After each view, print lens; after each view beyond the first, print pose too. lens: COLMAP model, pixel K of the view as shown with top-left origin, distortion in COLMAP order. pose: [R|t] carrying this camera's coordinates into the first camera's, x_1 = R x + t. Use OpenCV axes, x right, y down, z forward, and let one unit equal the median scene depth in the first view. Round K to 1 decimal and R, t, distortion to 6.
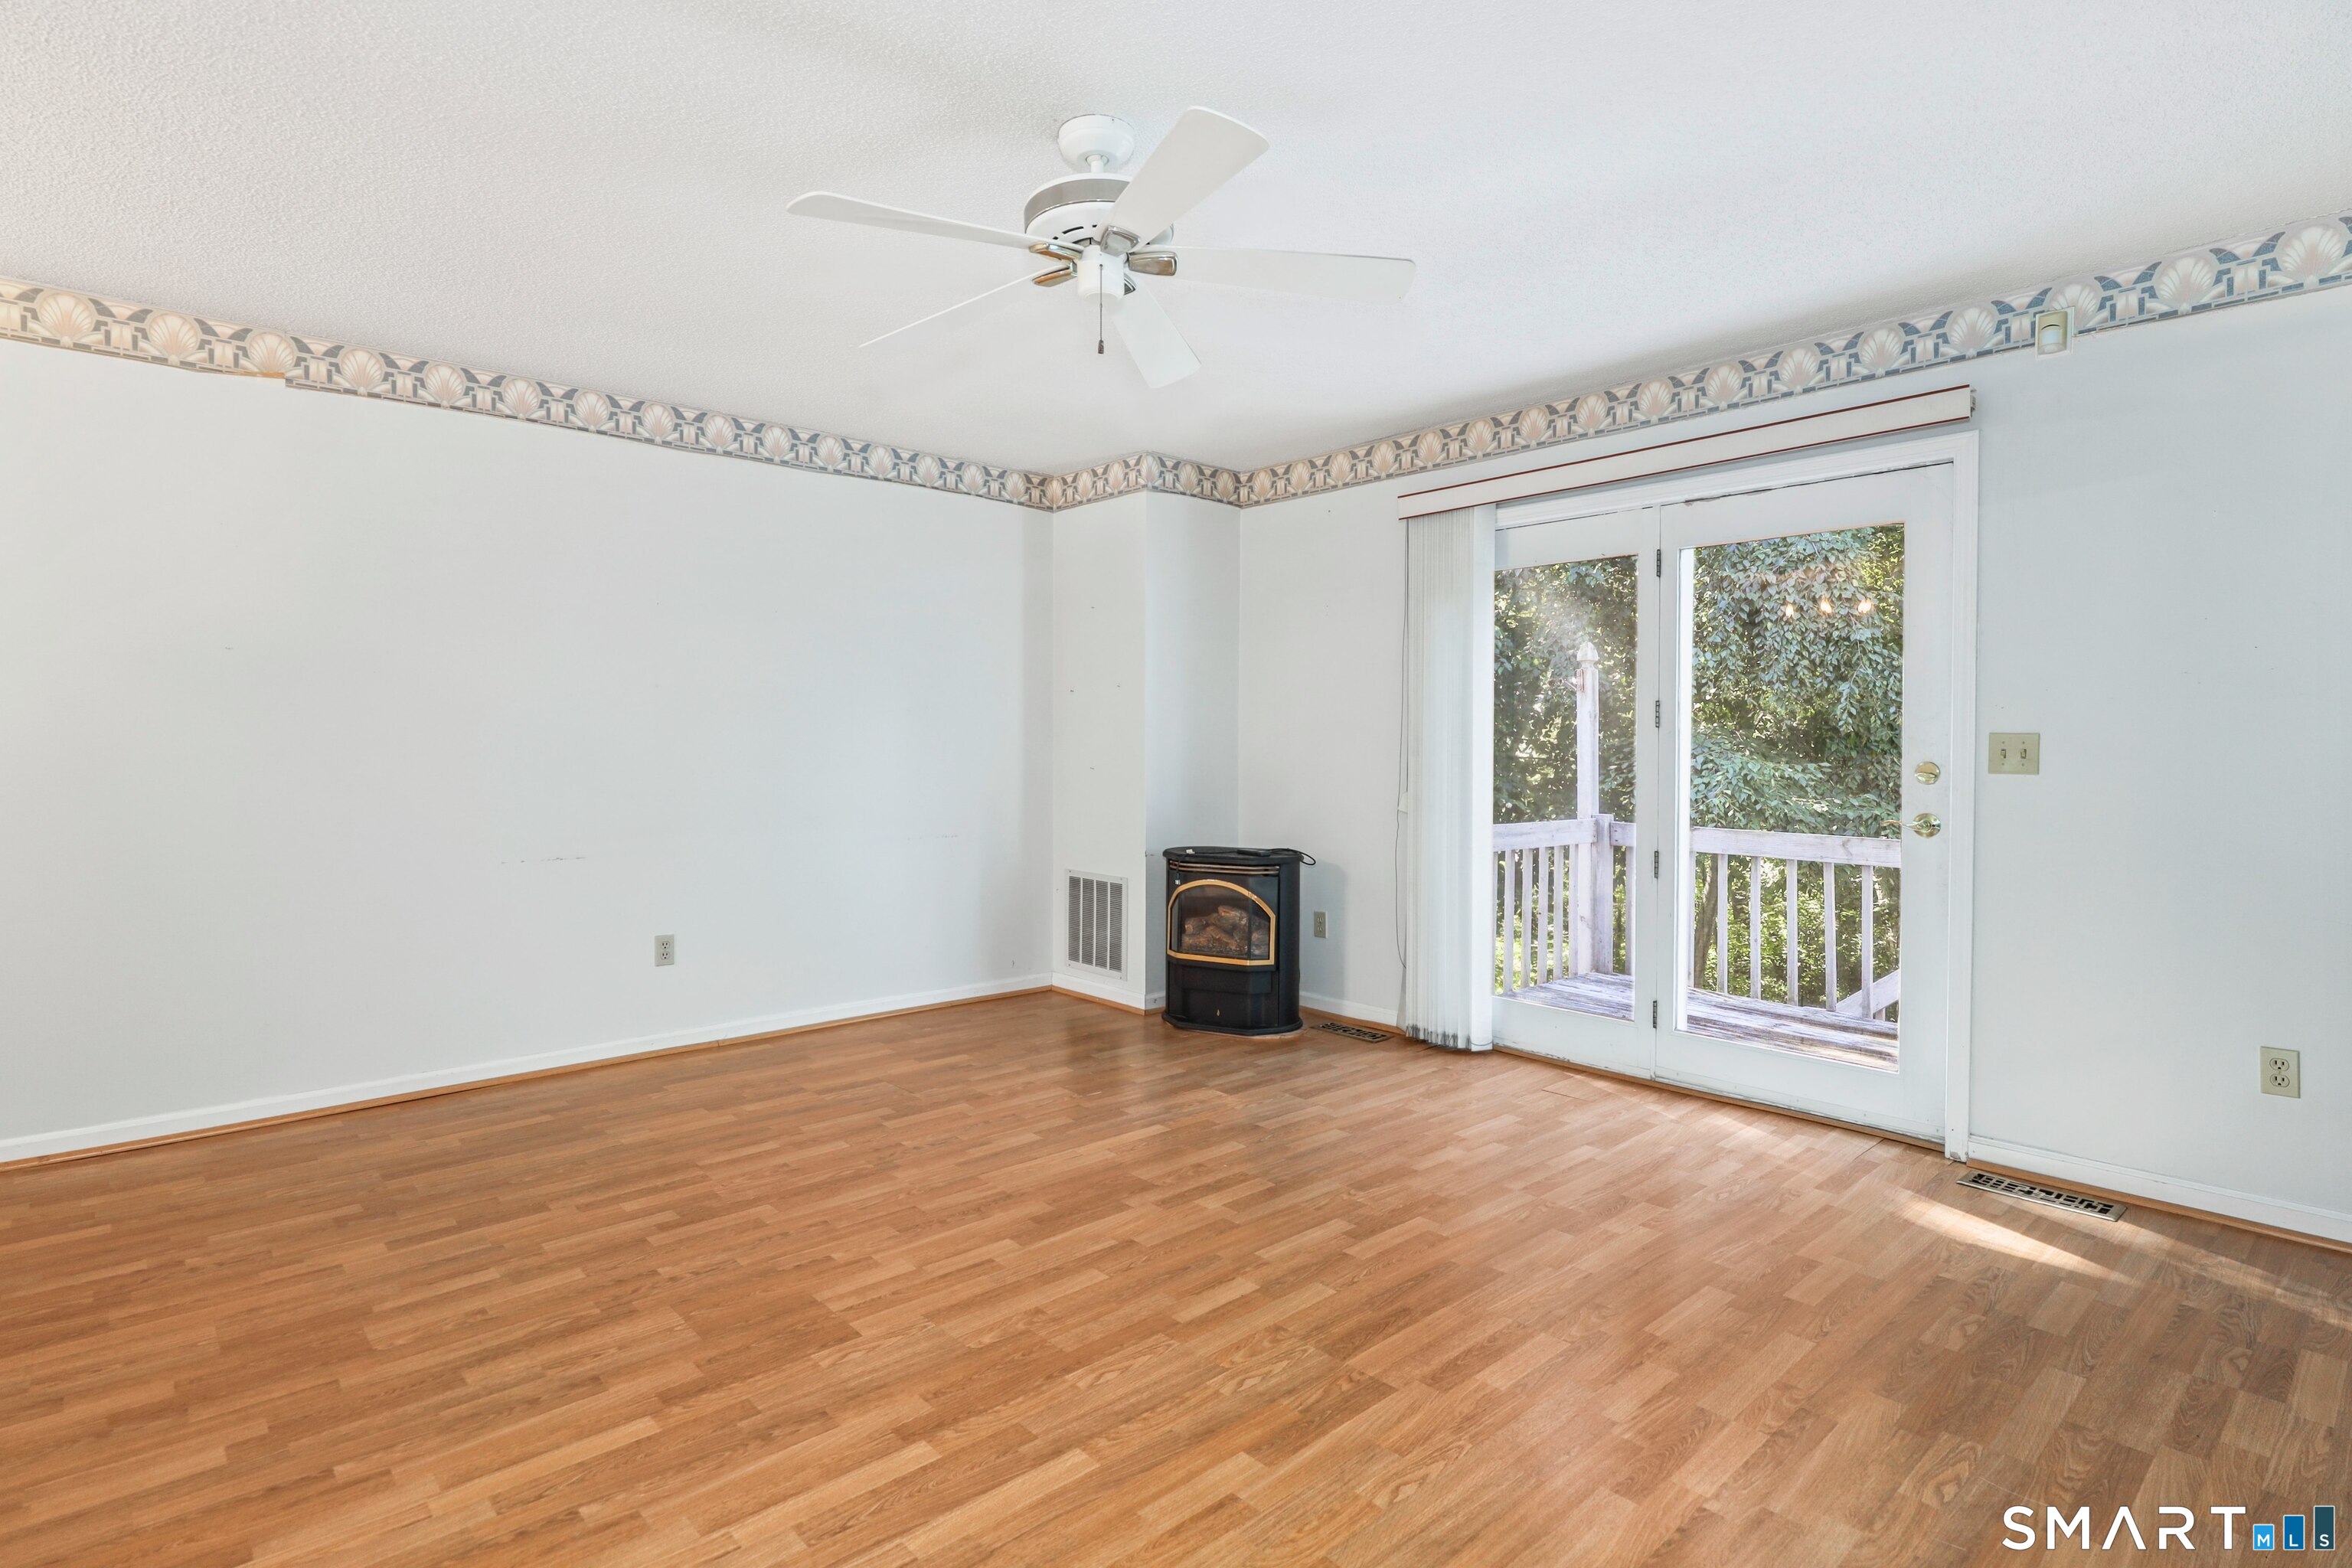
lens RADIAL K [[1192.6, 0, 1174.9], [0, 1192.6, 758.3], [0, 0, 1]] dist [0.004088, -0.000048]
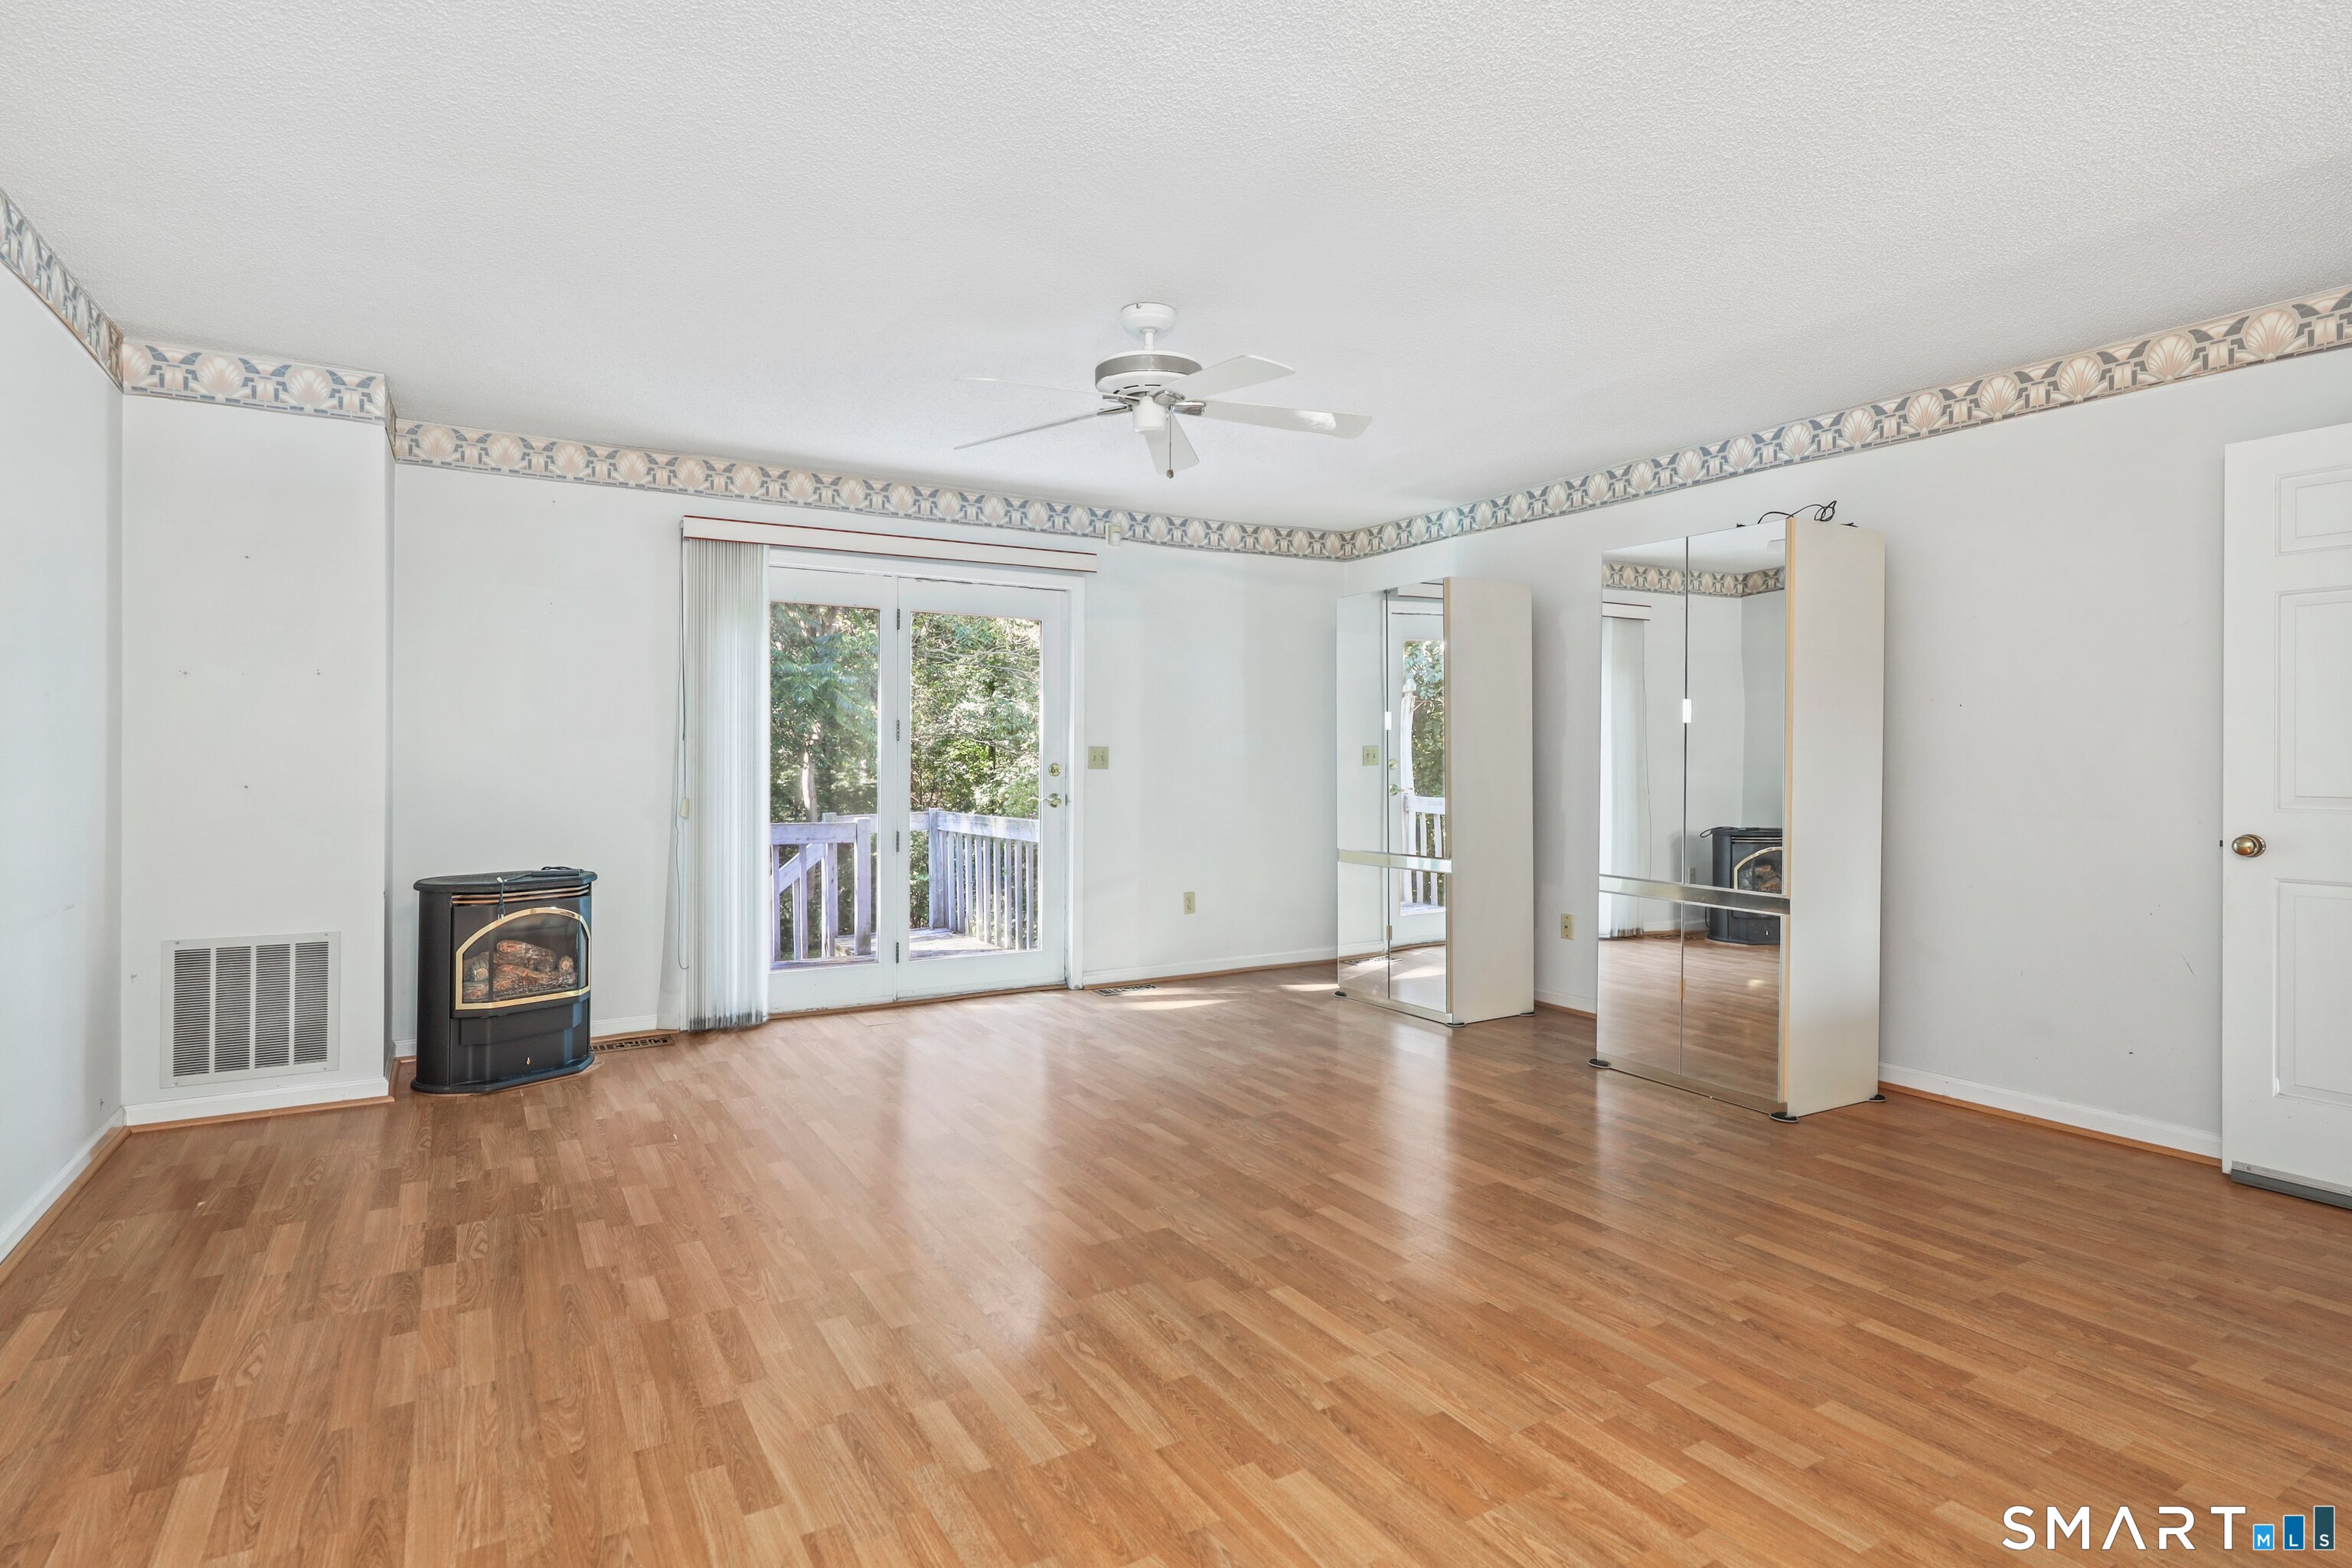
lens RADIAL K [[1192.6, 0, 1174.9], [0, 1192.6, 758.3], [0, 0, 1]] dist [0.004088, -0.000048]
pose [[0.182444, -0.007301, 0.983189, -0.965646], [0.007463, 0.999954, 0.006041, -0.012218], [-0.983188, 0.006236, 0.182490, 0.491273]]
